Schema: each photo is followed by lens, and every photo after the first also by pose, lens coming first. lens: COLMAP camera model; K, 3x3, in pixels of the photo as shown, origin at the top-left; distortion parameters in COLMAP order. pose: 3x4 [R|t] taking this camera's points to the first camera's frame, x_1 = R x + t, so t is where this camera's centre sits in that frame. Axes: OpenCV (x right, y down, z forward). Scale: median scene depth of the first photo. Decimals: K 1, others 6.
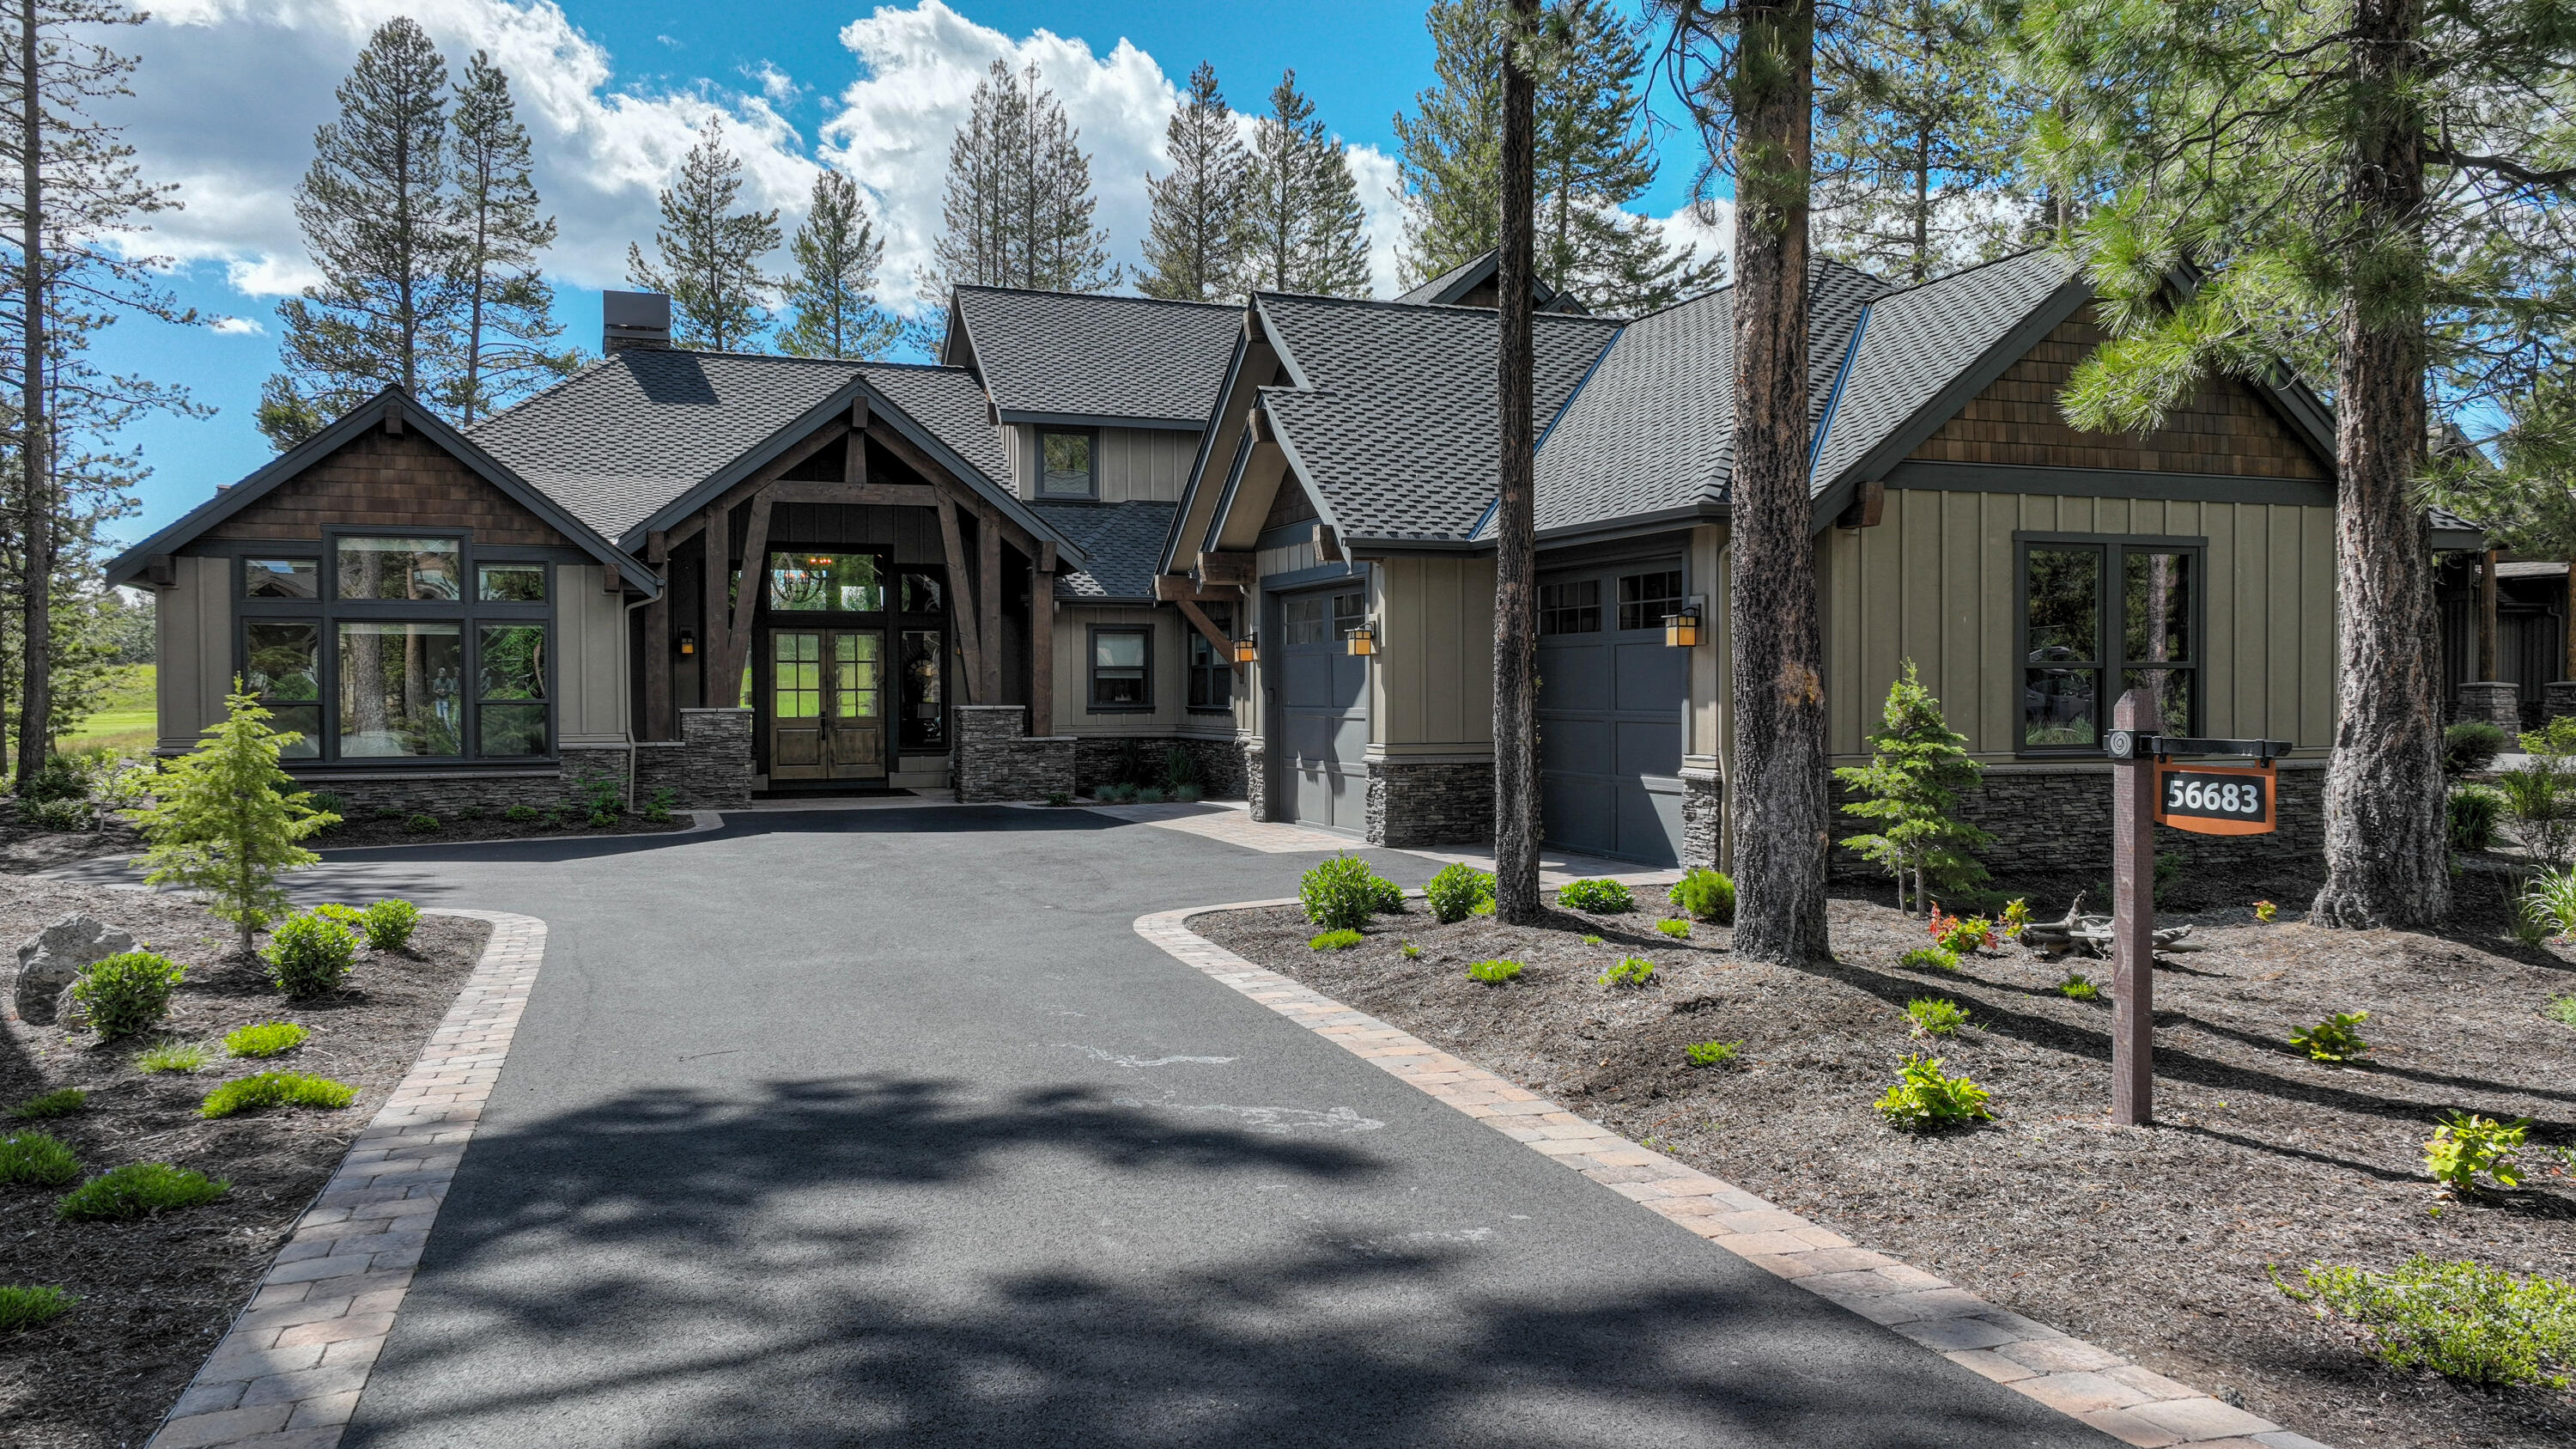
lens RADIAL K [[1814.1, 0, 1291.8], [0, 1814.1, 722.9], [0, 0, 1]] dist [0.002608, 0.010756]
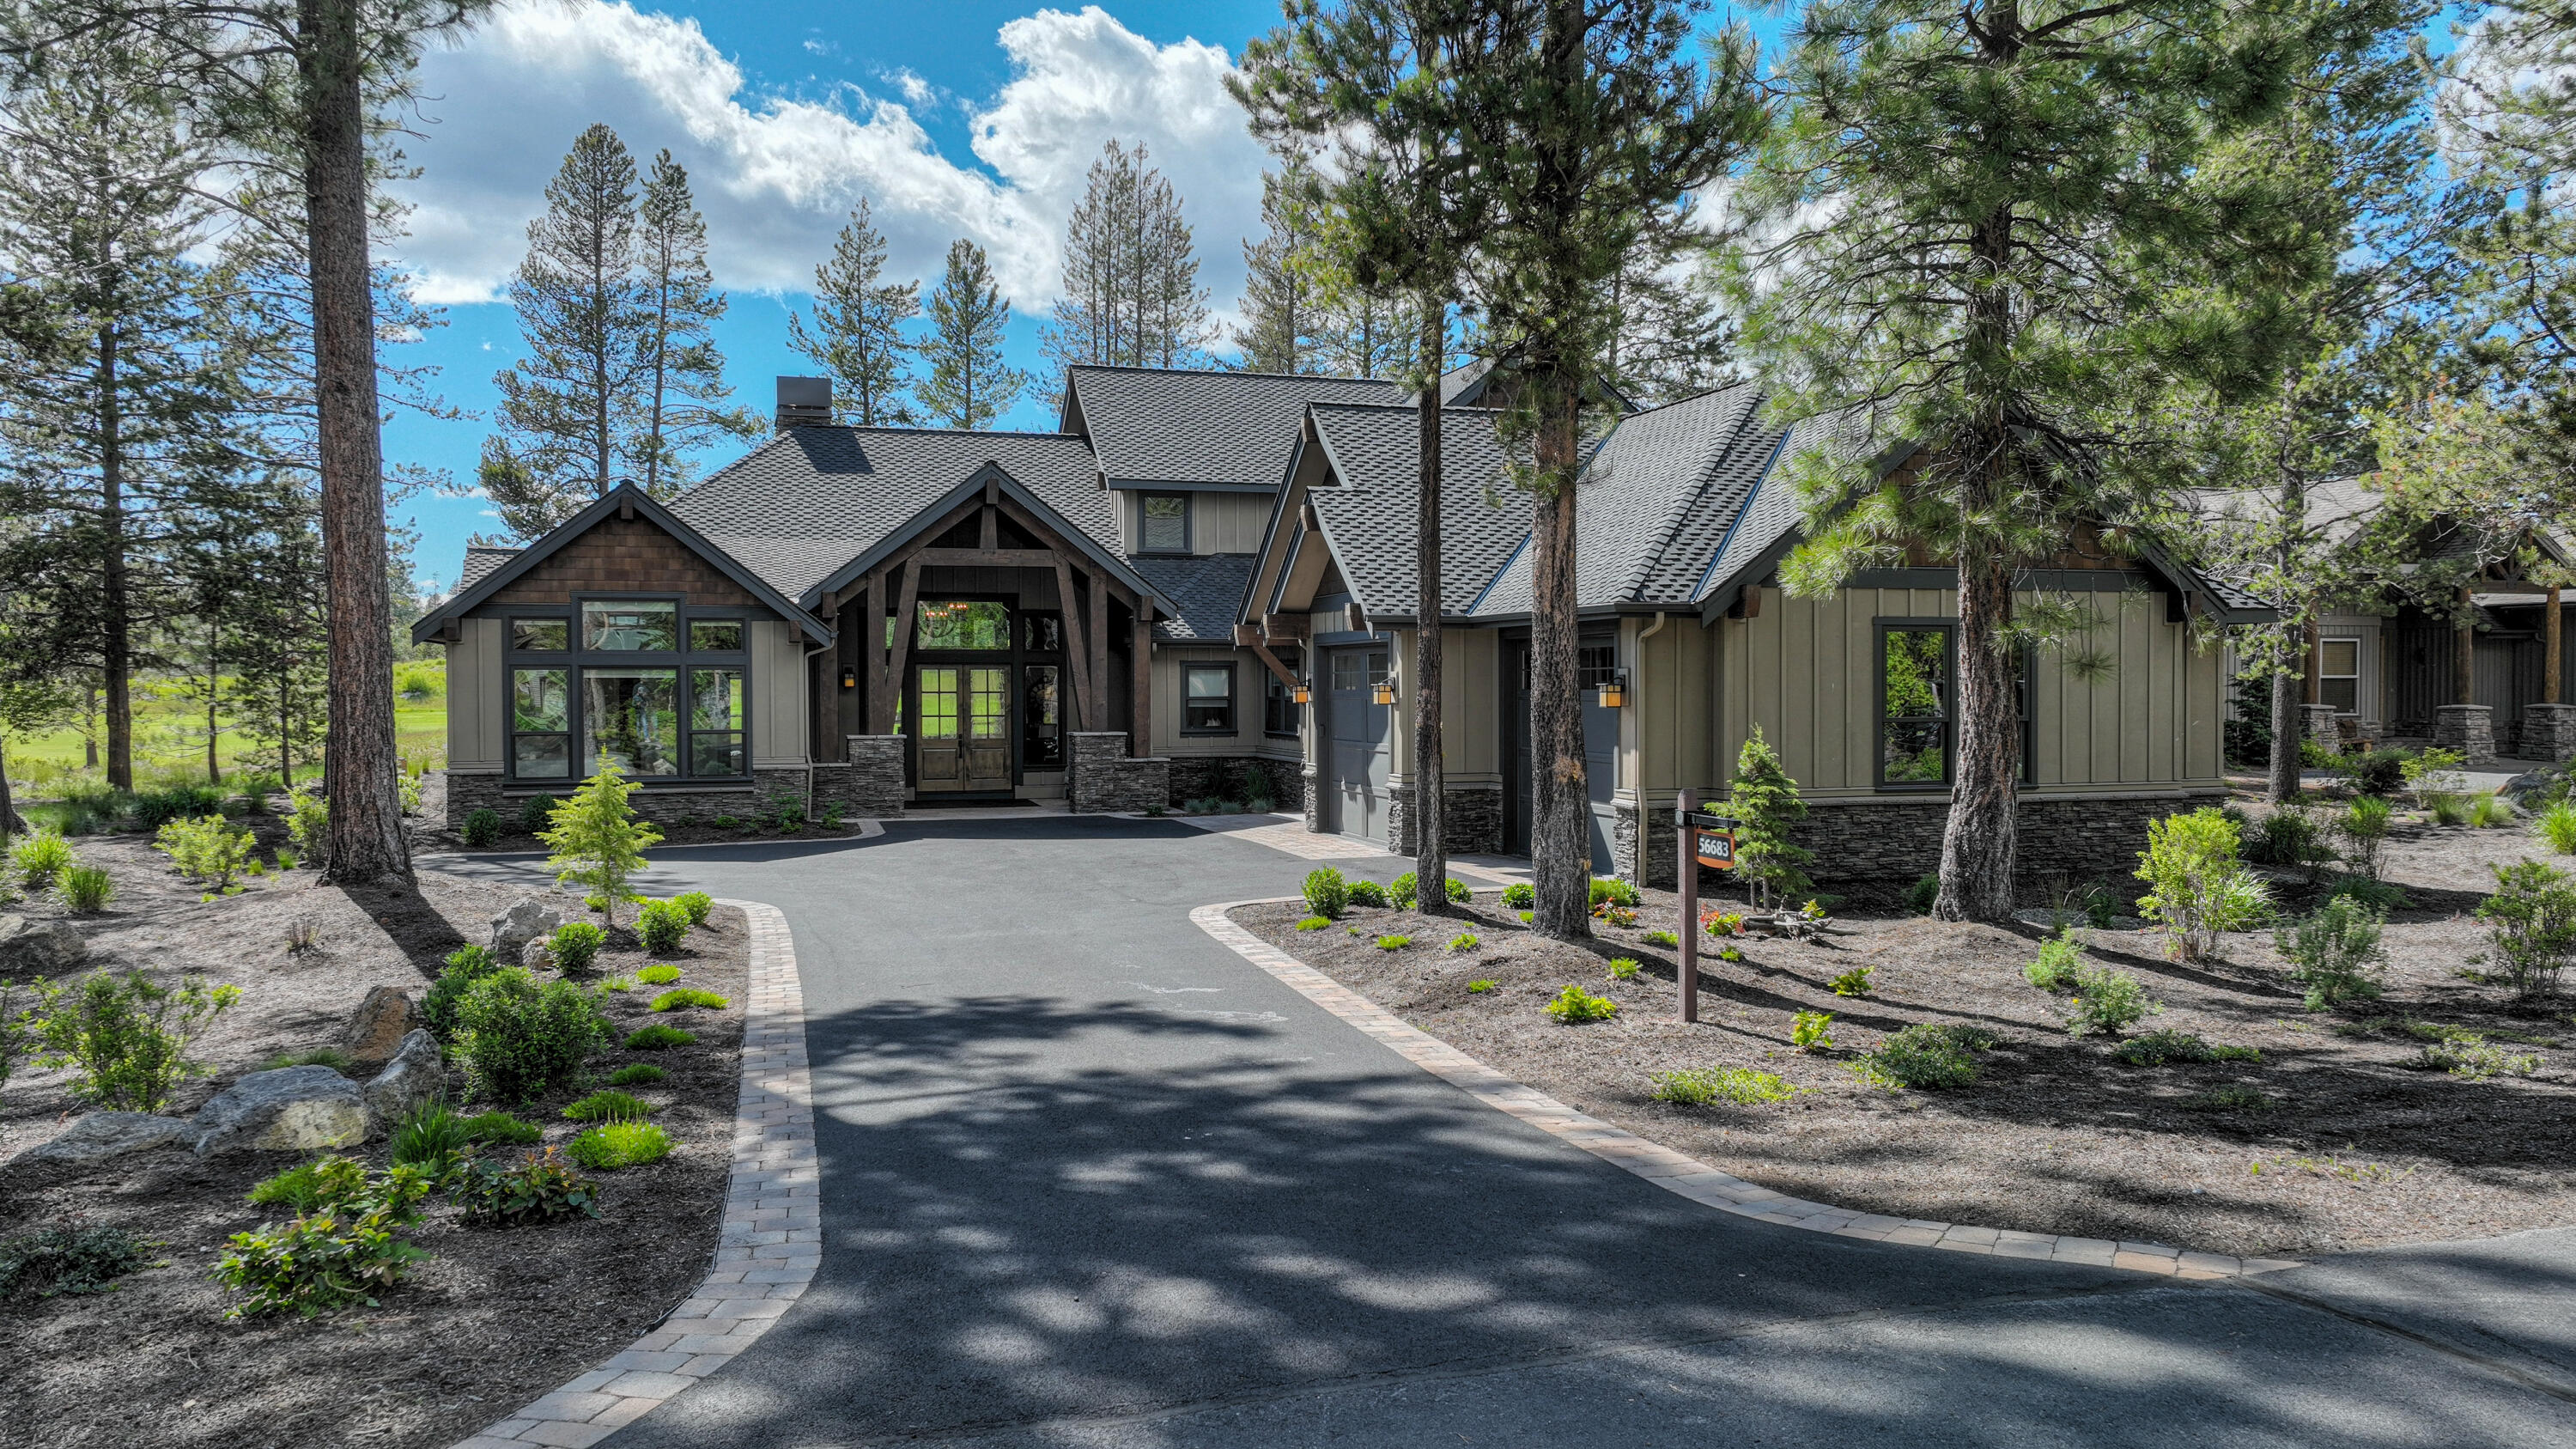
lens RADIAL K [[1814.1, 0, 1293.5], [0, 1814.1, 717.1], [0, 0, 1]] dist [0.002608, 0.010756]
pose [[0.997981, 0.001973, -0.063479, 0.044063], [-0.001980, 0.999998, -0.000053, -0.022226], [0.063479, 0.000179, 0.997983, -0.216426]]
